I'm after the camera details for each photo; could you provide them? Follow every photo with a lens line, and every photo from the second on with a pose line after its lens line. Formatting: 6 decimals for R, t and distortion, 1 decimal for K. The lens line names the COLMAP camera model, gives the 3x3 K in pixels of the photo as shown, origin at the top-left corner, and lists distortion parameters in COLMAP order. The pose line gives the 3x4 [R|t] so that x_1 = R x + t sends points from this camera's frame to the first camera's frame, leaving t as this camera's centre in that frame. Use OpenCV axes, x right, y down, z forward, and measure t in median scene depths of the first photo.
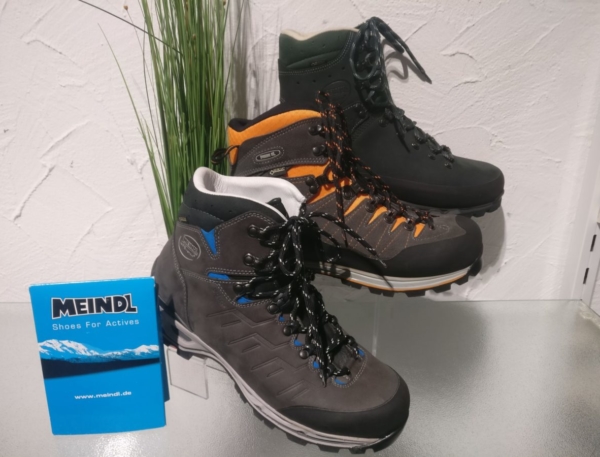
lens RADIAL K [[527.2, 0, 310.0], [0, 527.2, 232.0], [0, 0, 1]] dist [-0.027344, 0.096612]
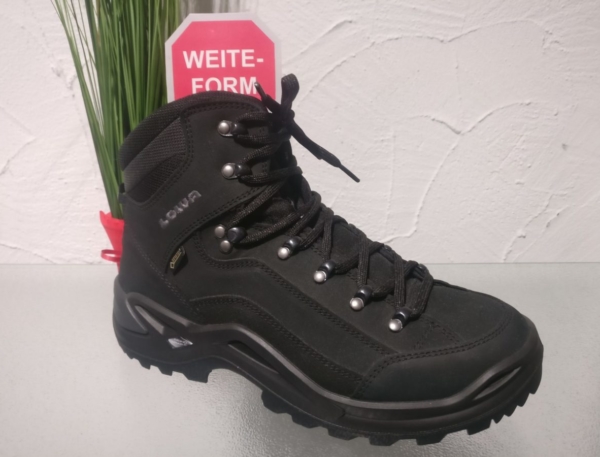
lens RADIAL K [[527.2, 0, 289.3], [0, 527.2, 219.4], [0, 0, 1]] dist [-0.027344, 0.096612]
pose [[0.999874, -0.001020, -0.015836, 0.000408], [0.000450, 0.999355, -0.035913, 0.103938], [0.015863, 0.035901, 0.999229, 0.272356]]
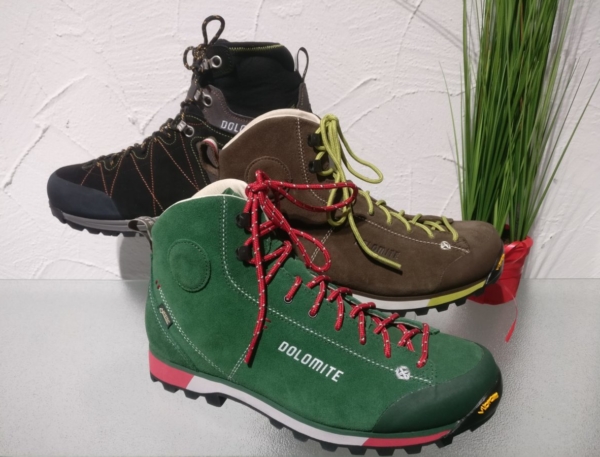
lens RADIAL K [[527.2, 0, 298.7], [0, 527.2, 221.2], [0, 0, 1]] dist [-0.027344, 0.096612]
pose [[0.999608, -0.001538, -0.027938, -0.030510], [0.000037, 0.998560, -0.053654, 0.088476], [0.027980, 0.053631, 0.998169, 0.117559]]
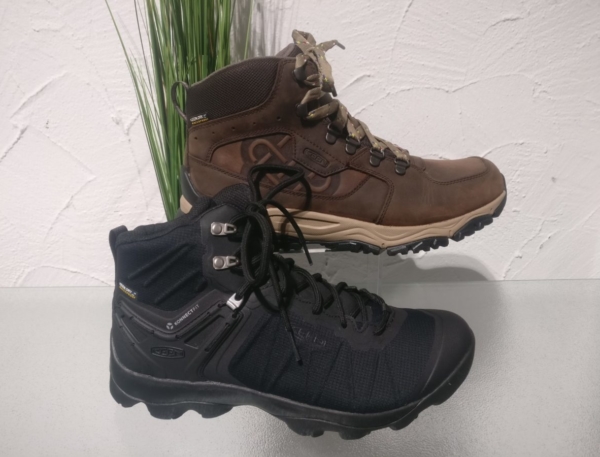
lens RADIAL K [[527.2, 0, 301.1], [0, 527.2, 228.2], [0, 0, 1]] dist [-0.027344, 0.096612]
pose [[0.999906, -0.012095, -0.006403, -0.033847], [0.011810, 0.999013, -0.042814, 0.084928], [0.006914, 0.042734, 0.999063, 0.149783]]
